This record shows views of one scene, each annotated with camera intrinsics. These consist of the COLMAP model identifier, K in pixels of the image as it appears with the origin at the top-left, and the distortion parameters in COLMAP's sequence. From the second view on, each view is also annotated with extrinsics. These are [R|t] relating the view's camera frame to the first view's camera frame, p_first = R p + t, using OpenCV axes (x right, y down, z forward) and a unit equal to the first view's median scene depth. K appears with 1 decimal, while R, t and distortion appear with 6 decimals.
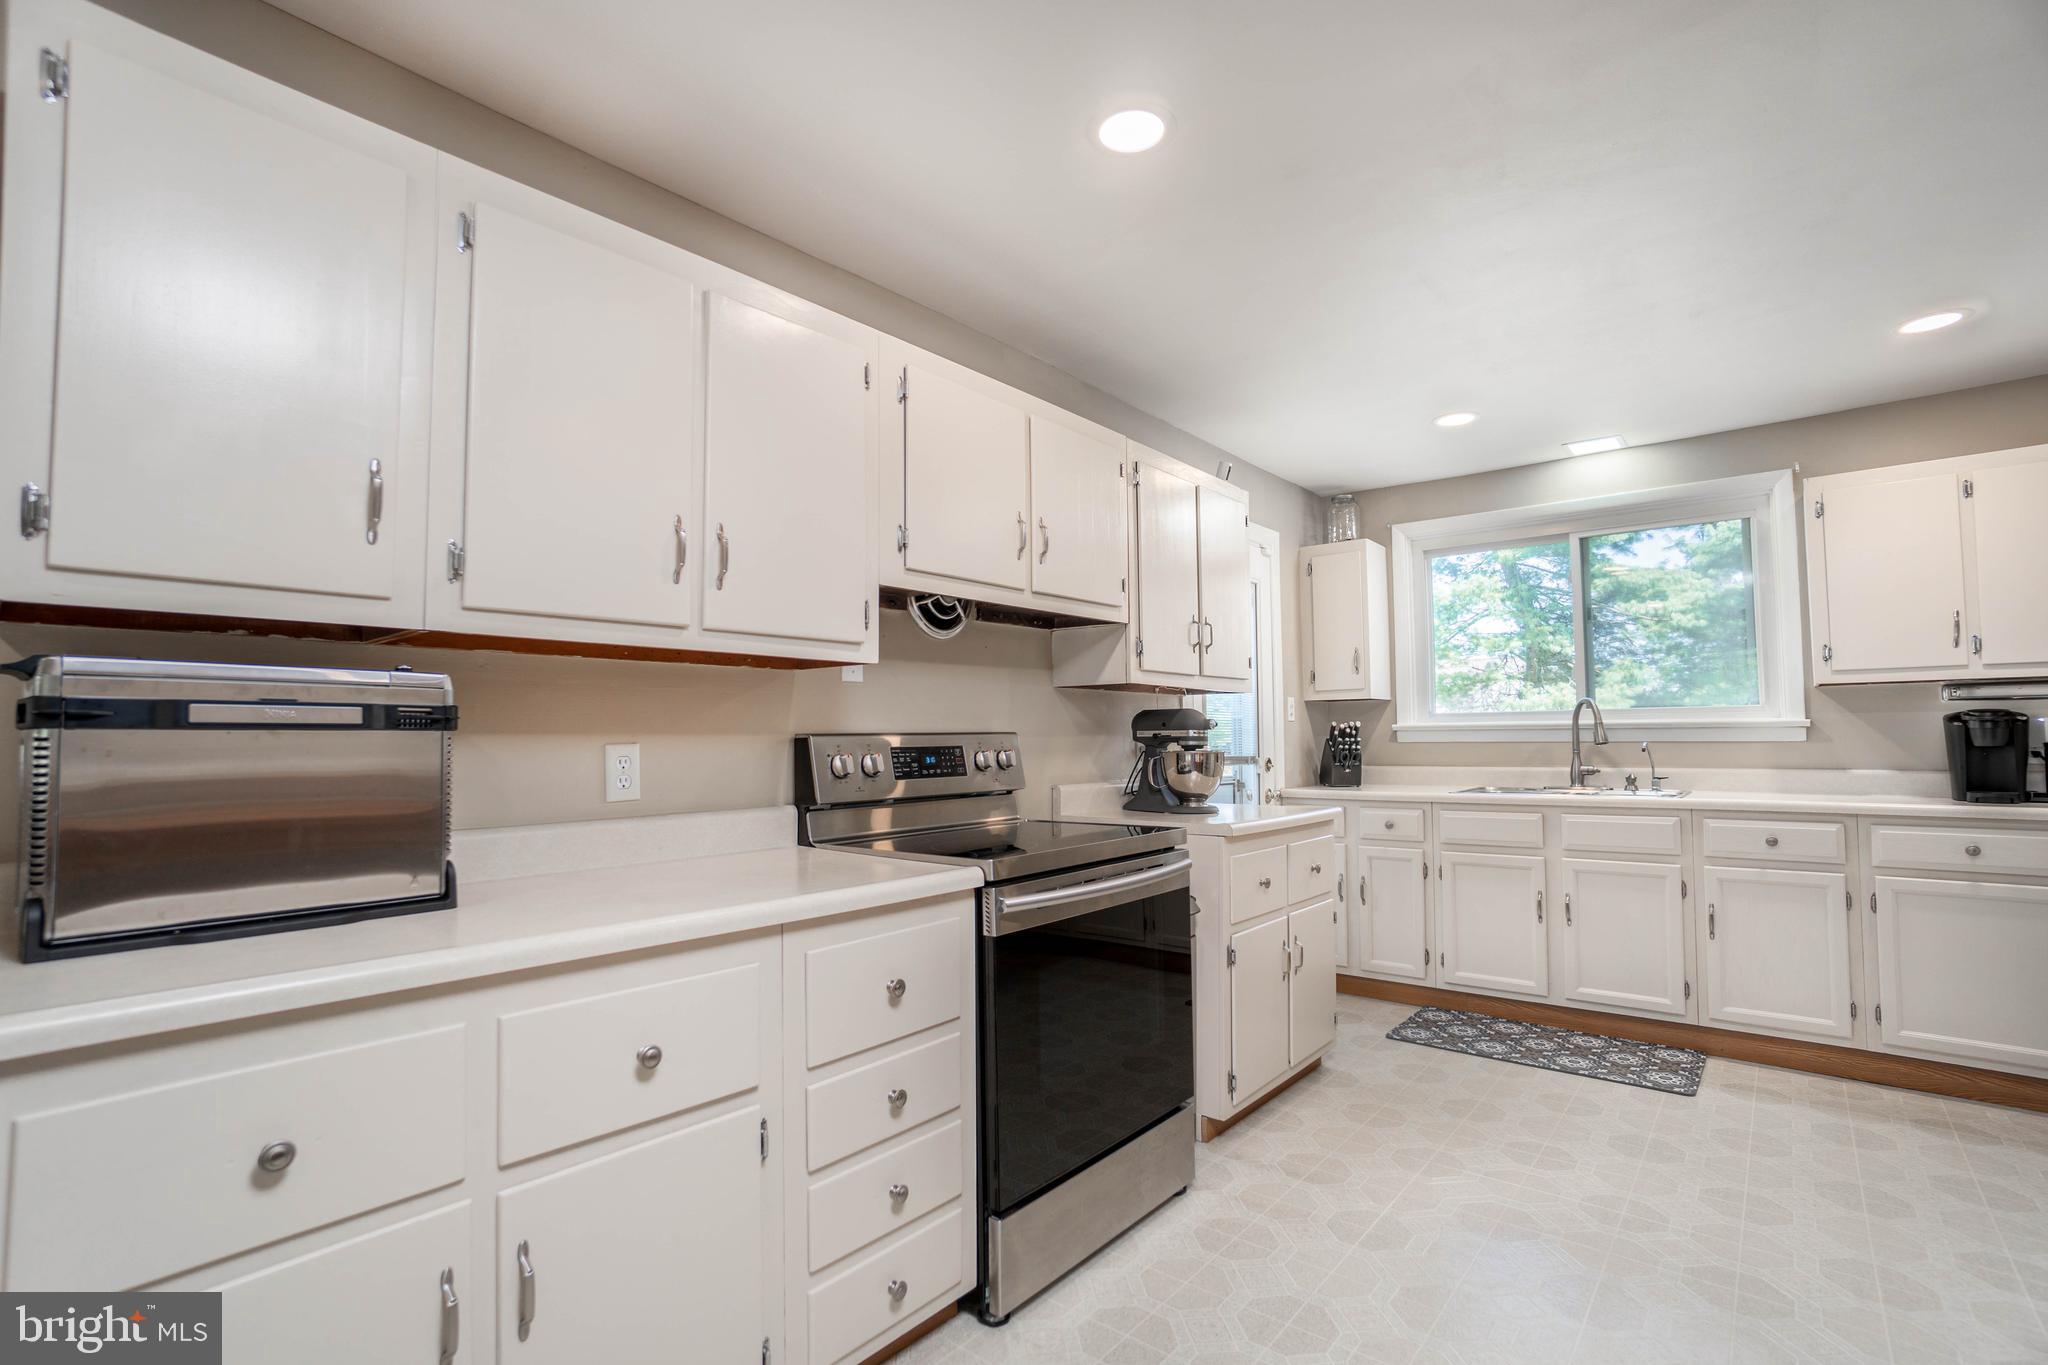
lens RADIAL K [[952.5, 0, 1008.1], [0, 952.5, 697.9], [0, 0, 1]] dist [-0.051543, 0.018424]
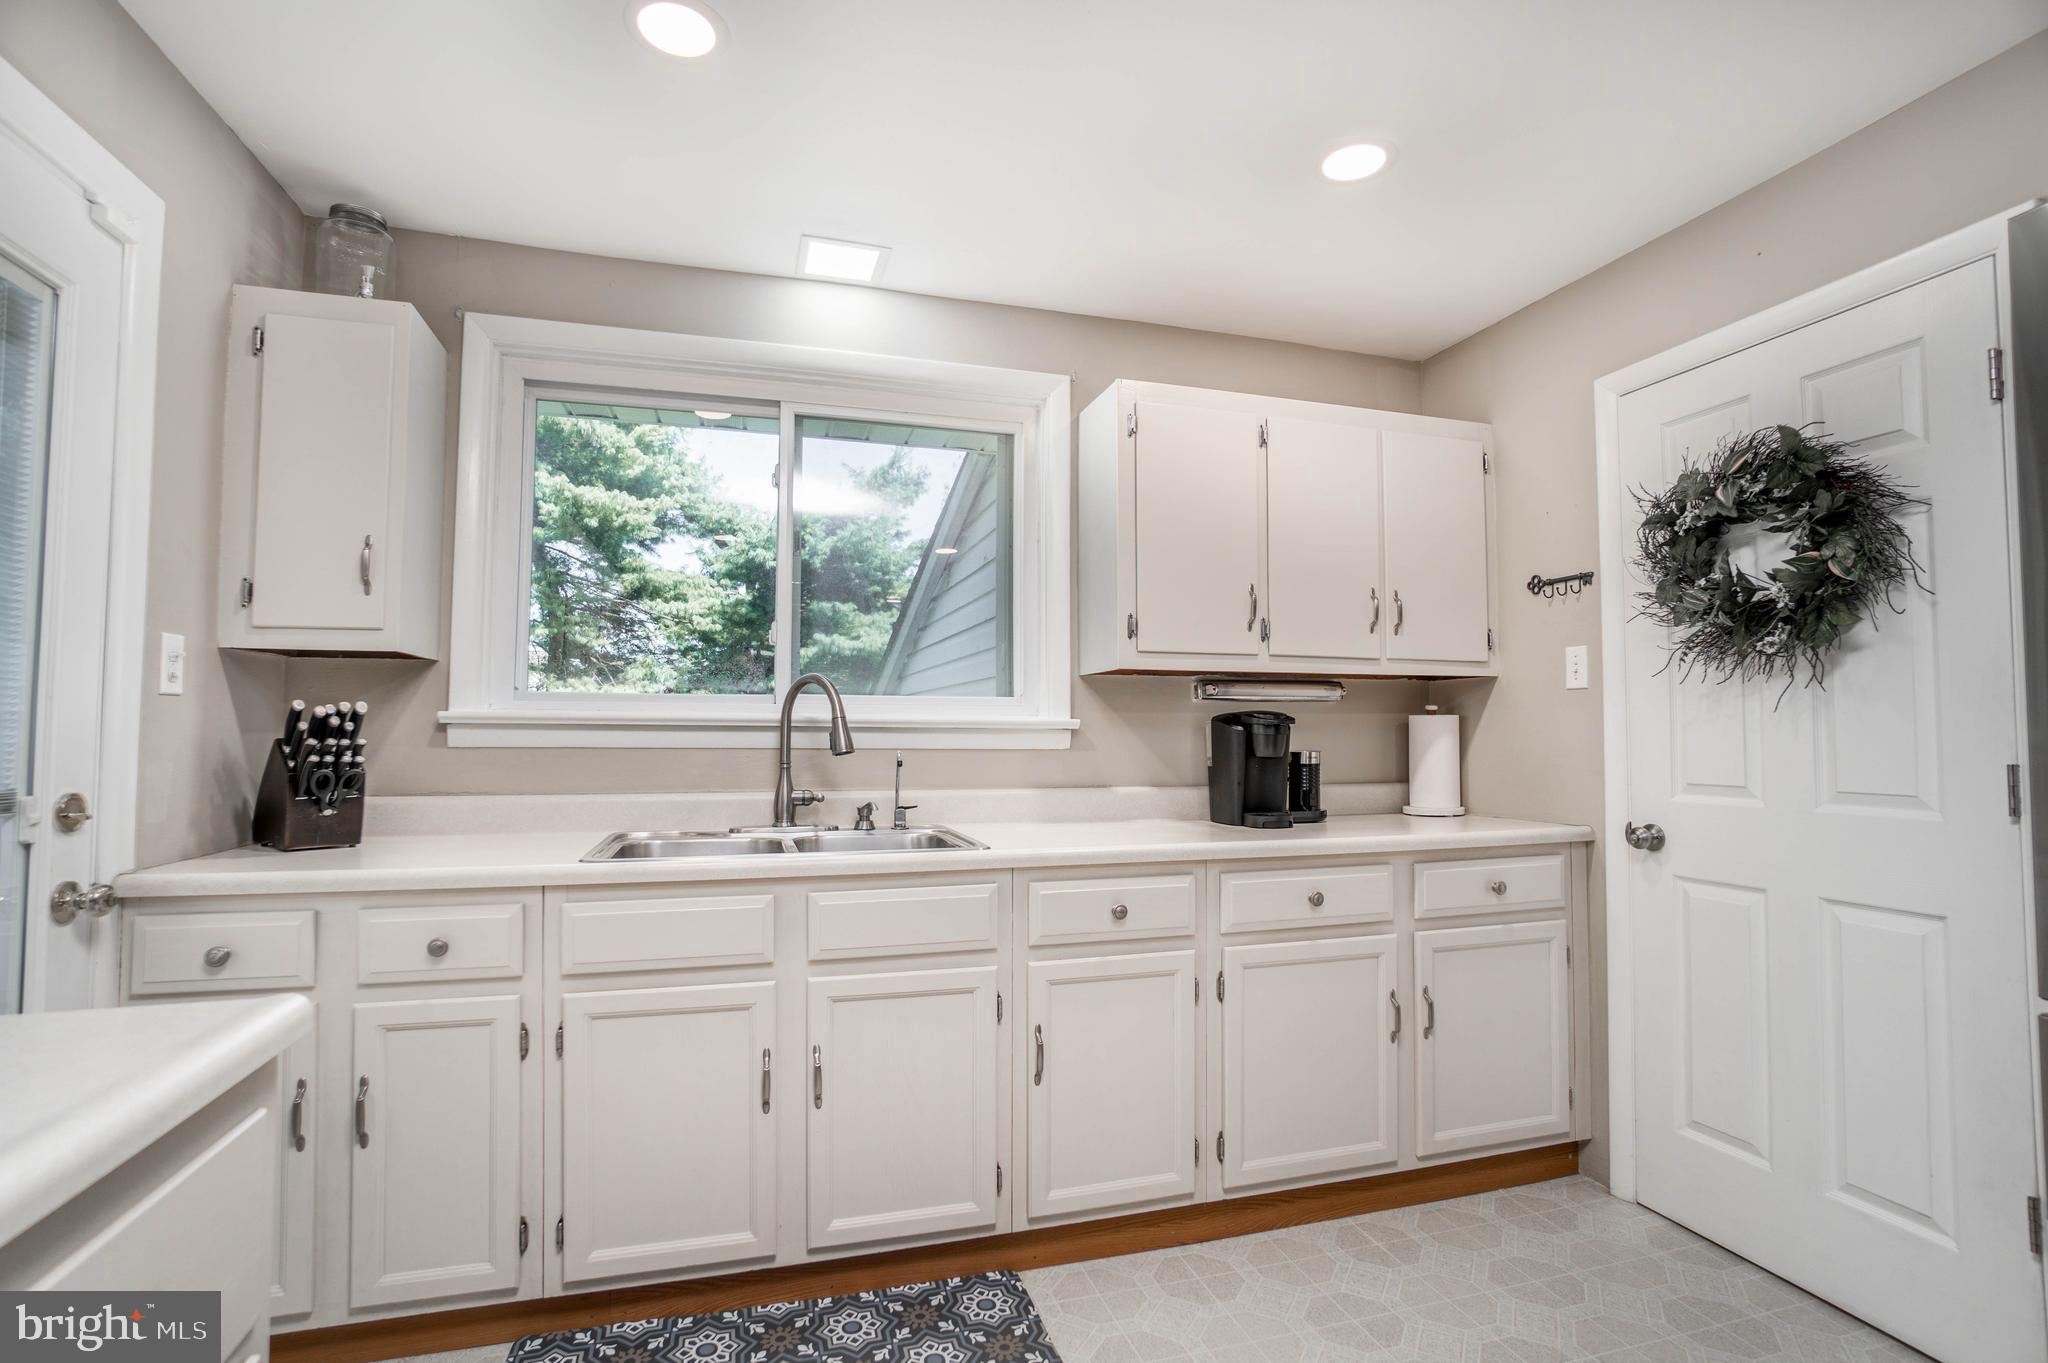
lens RADIAL K [[952.5, 0, 1024.8], [0, 952.5, 689.3], [0, 0, 1]] dist [-0.051543, 0.018424]
pose [[0.547186, 0.046904, 0.835696, 0.232579], [-0.043501, 0.998673, -0.027569, 0.023671], [-0.835880, -0.021268, 0.548500, 0.667449]]
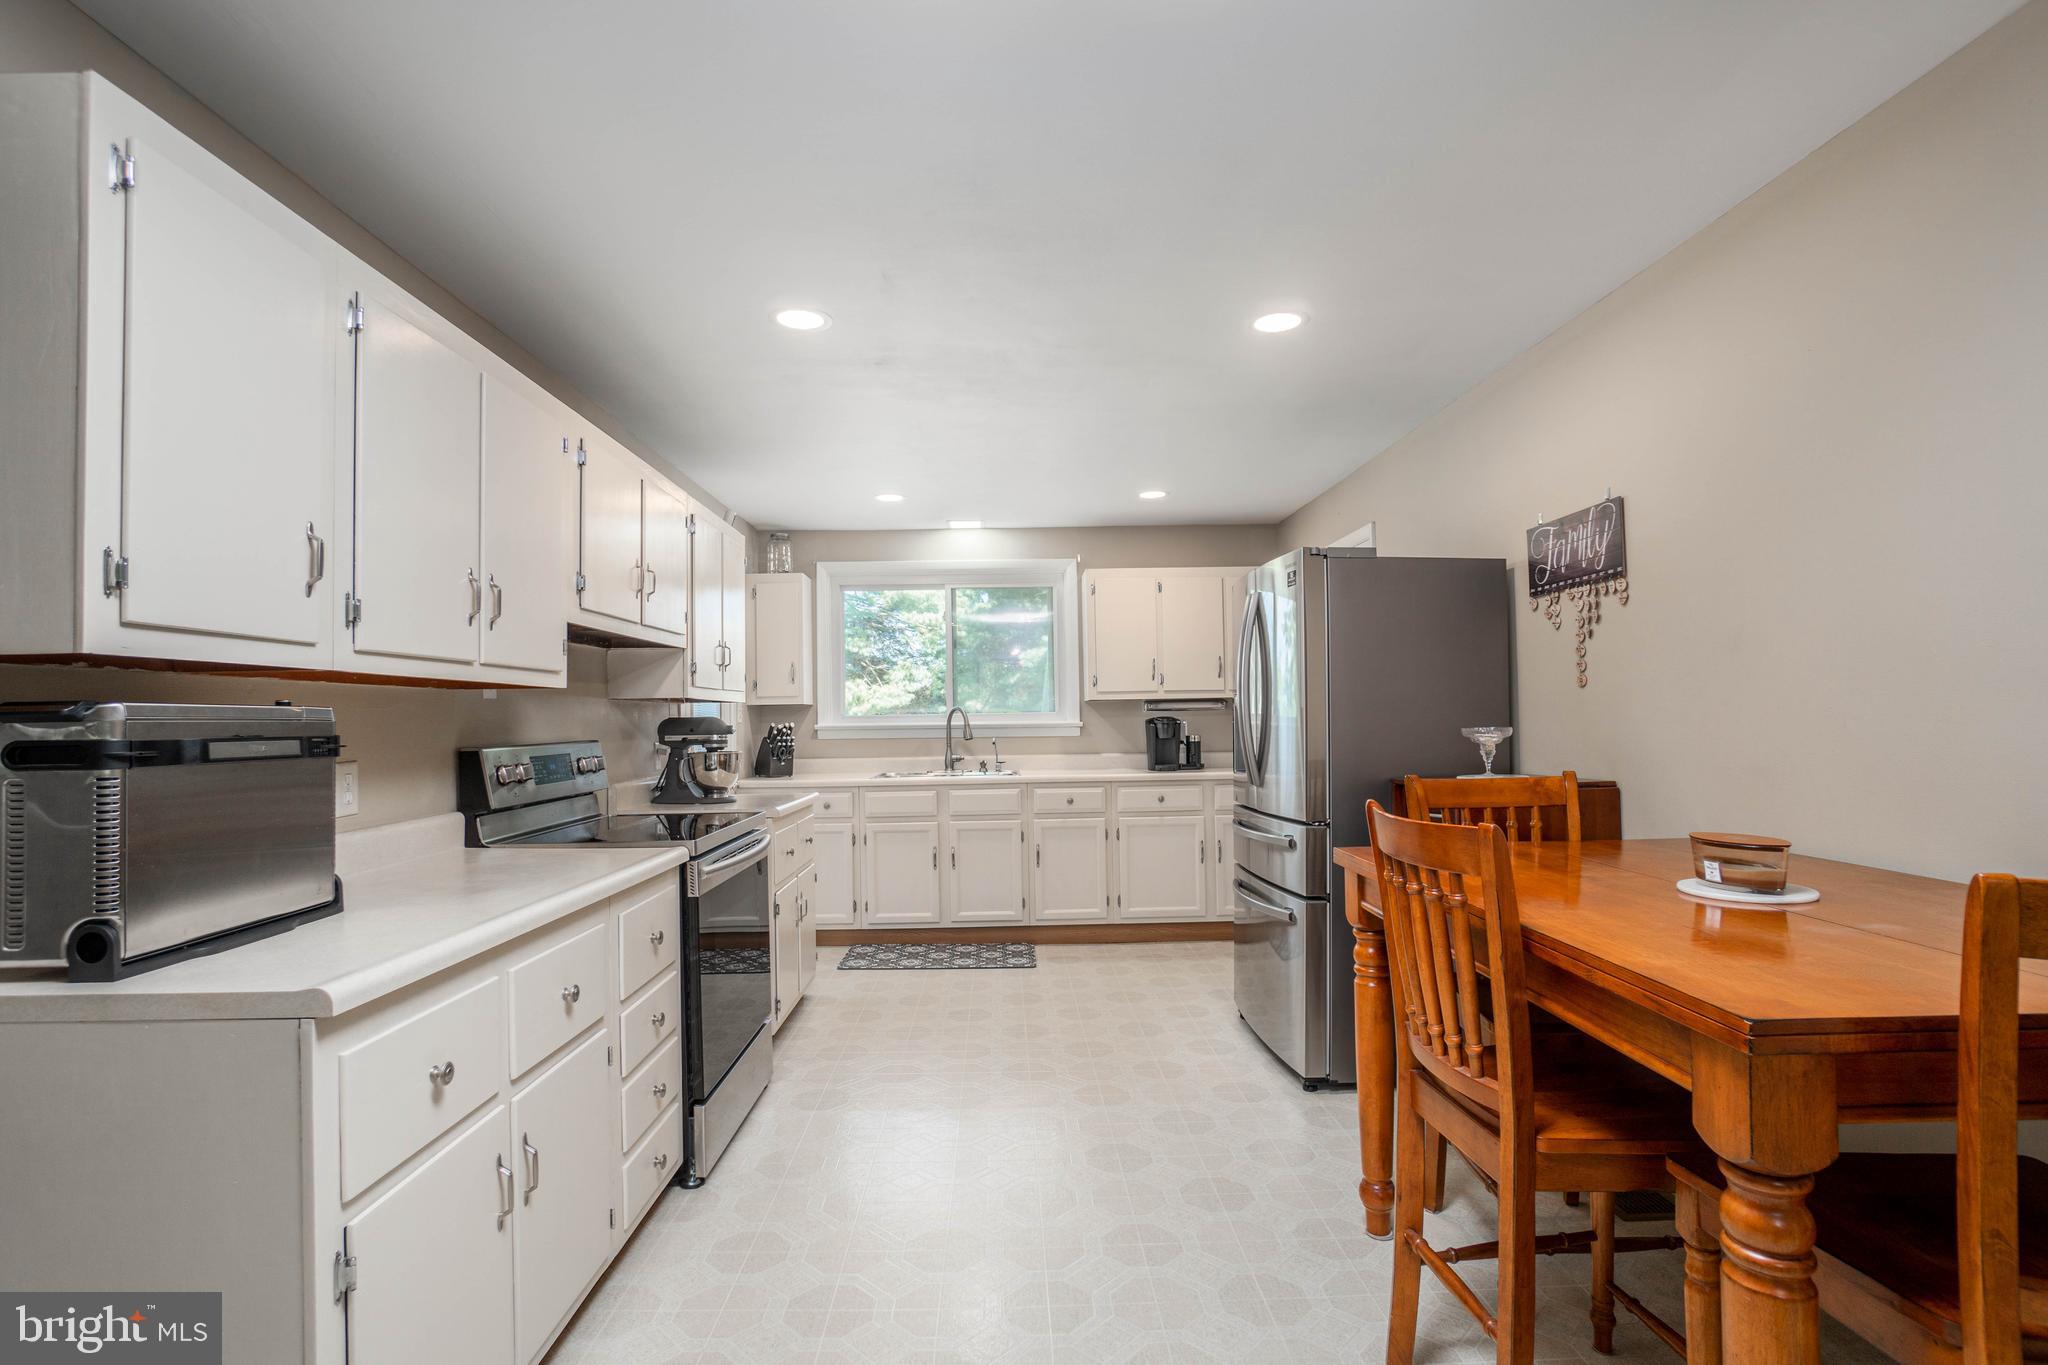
lens RADIAL K [[989.4, 0, 1024.5], [0, 989.4, 691.9], [0, 0, 1]] dist [-0.028969, 0.000177]
pose [[0.748933, 0.014473, 0.662487, -0.331682], [-0.018774, 0.999824, -0.000618, -0.026279], [-0.662379, -0.011975, 0.749073, -0.194949]]
